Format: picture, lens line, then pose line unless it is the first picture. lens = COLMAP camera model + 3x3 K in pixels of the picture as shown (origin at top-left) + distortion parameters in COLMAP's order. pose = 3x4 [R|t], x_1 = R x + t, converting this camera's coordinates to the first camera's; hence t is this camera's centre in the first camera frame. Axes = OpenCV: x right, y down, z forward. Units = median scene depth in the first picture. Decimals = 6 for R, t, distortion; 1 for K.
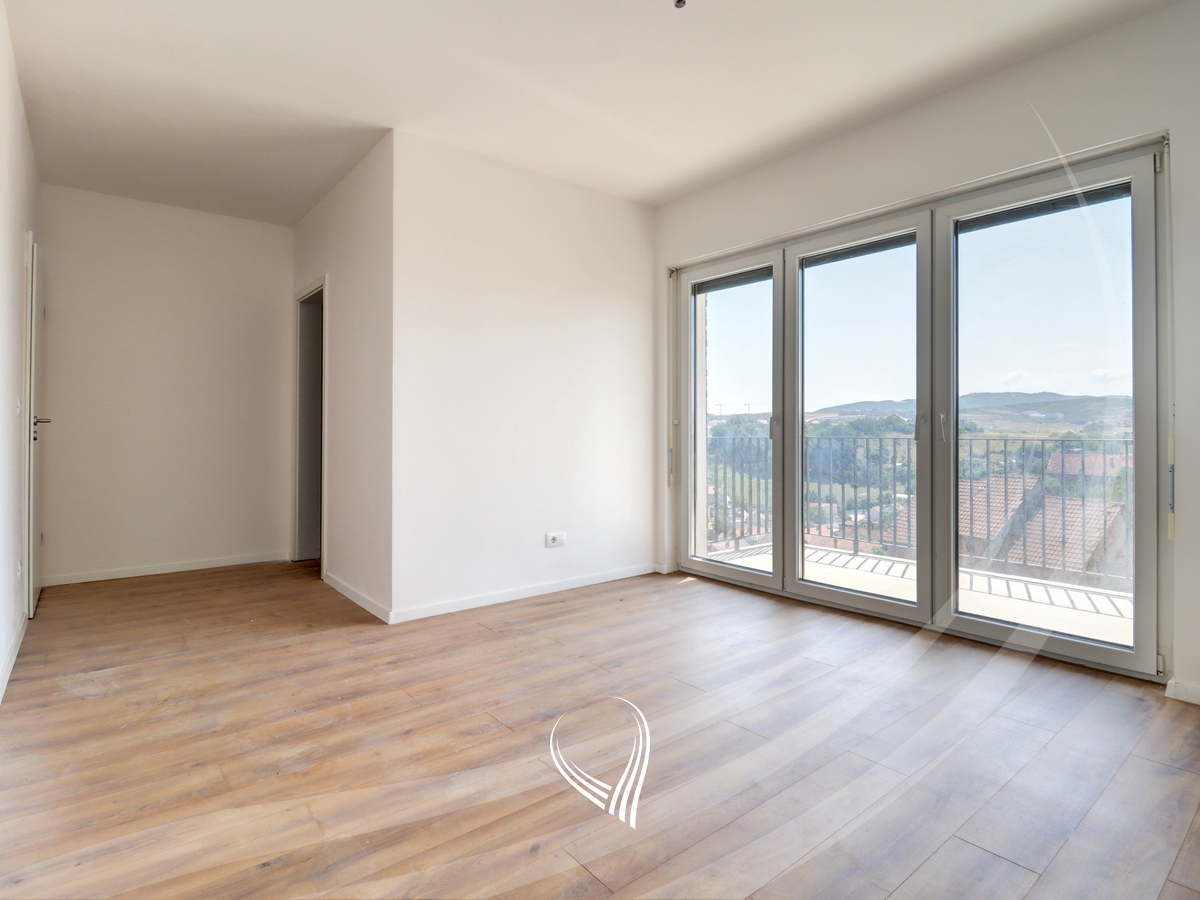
lens RADIAL K [[631.4, 0, 603.8], [0, 631.4, 426.6], [0, 0, 1]] dist [-0.017370, 0.000247]
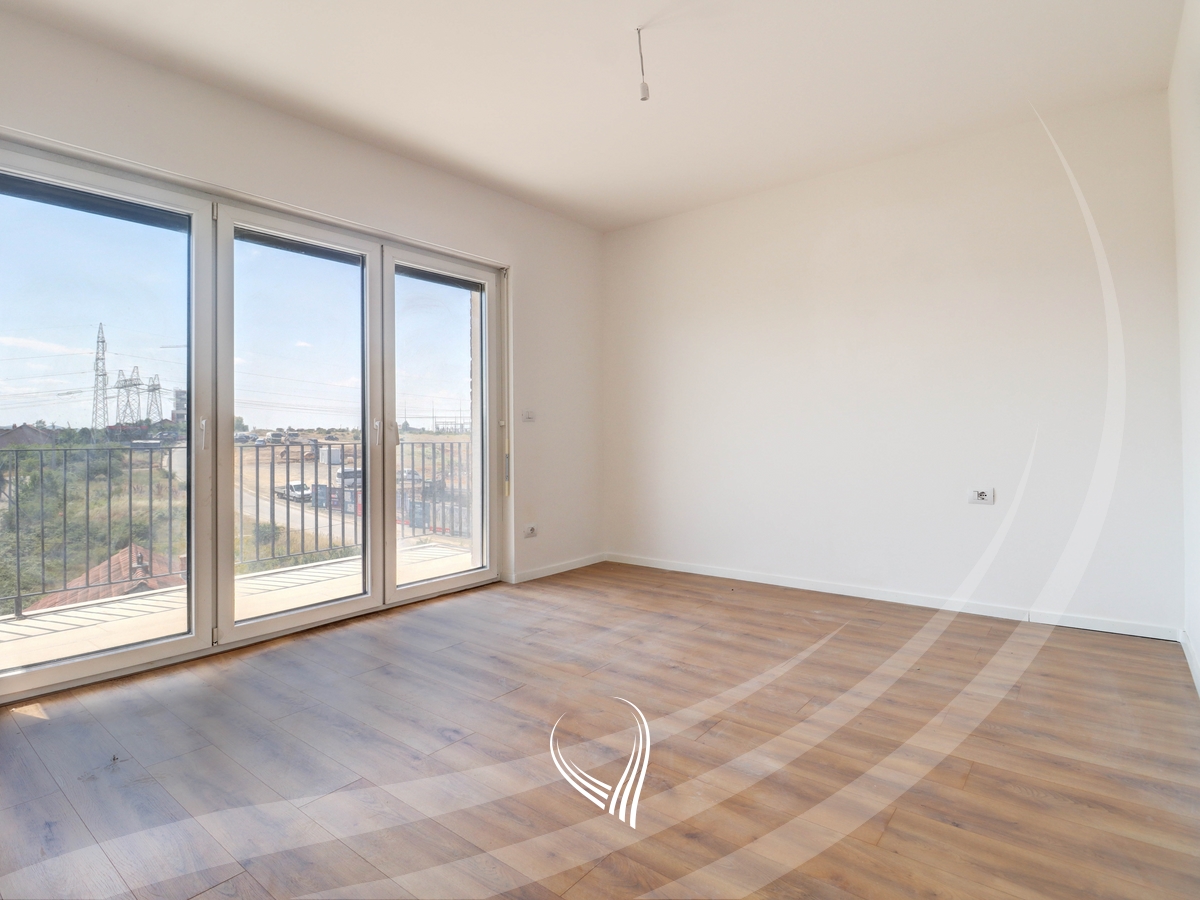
lens RADIAL K [[631.4, 0, 603.8], [0, 631.4, 426.6], [0, 0, 1]] dist [-0.017370, 0.000247]
pose [[-0.210014, 0.014644, 0.977589, -0.863902], [0.004652, 0.999891, -0.013978, 0.008020], [-0.977687, 0.001612, -0.210059, 1.059354]]
